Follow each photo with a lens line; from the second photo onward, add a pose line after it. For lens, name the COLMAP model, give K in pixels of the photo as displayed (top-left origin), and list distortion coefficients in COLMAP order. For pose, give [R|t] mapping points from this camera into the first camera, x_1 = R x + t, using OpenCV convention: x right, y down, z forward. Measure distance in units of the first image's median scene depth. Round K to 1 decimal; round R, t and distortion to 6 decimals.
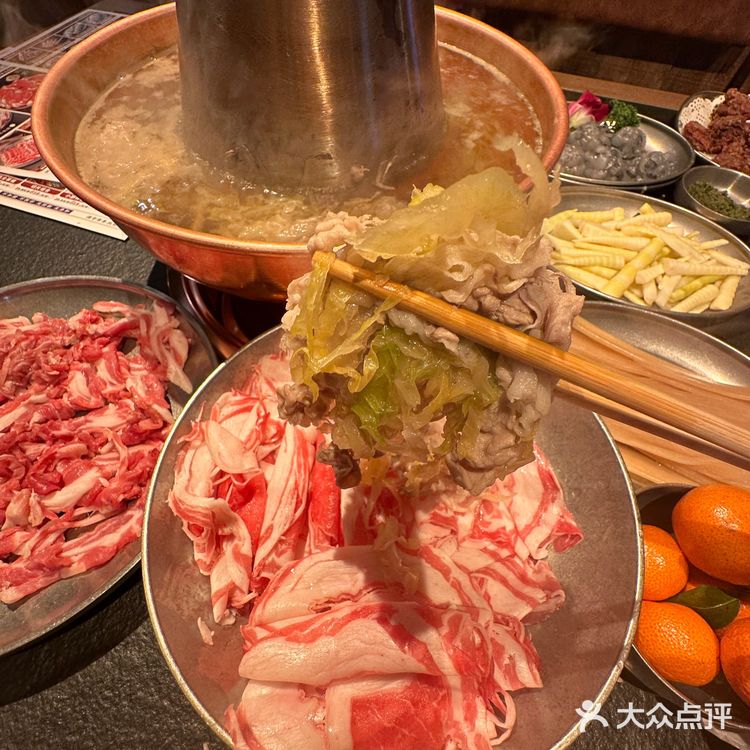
lens RADIAL K [[421.0, 0, 375.0], [0, 421.0, 375.0], [0, 0, 1]] dist [-0.002077, 0.000977]
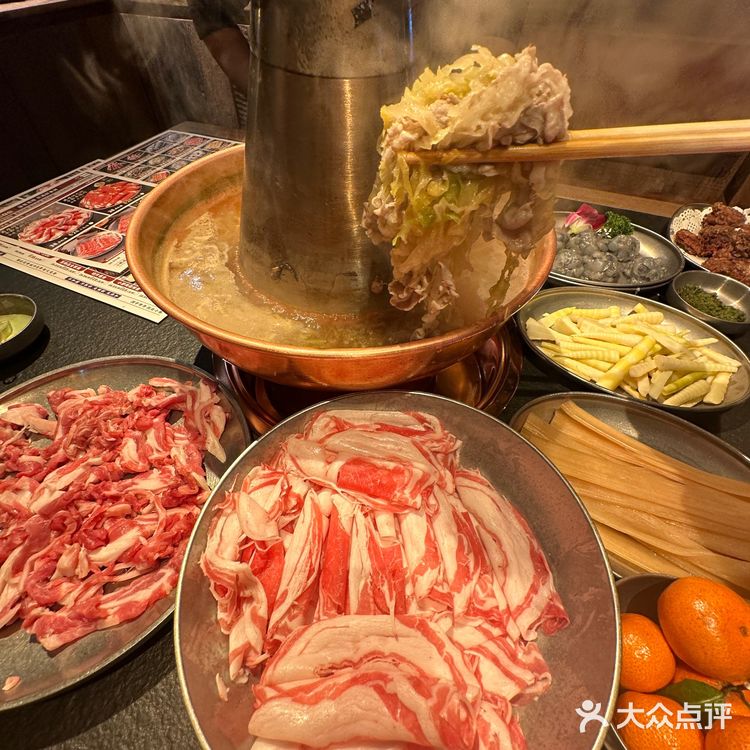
lens RADIAL K [[418.6, 0, 374.8], [0, 418.6, 371.4], [0, 0, 1]] dist [0.003378, -0.001070]
pose [[0.997742, 0.034795, -0.057450, 0.032141], [-0.043128, 0.987616, -0.150845, -0.058916], [0.051490, 0.152982, 0.986887, -0.171785]]
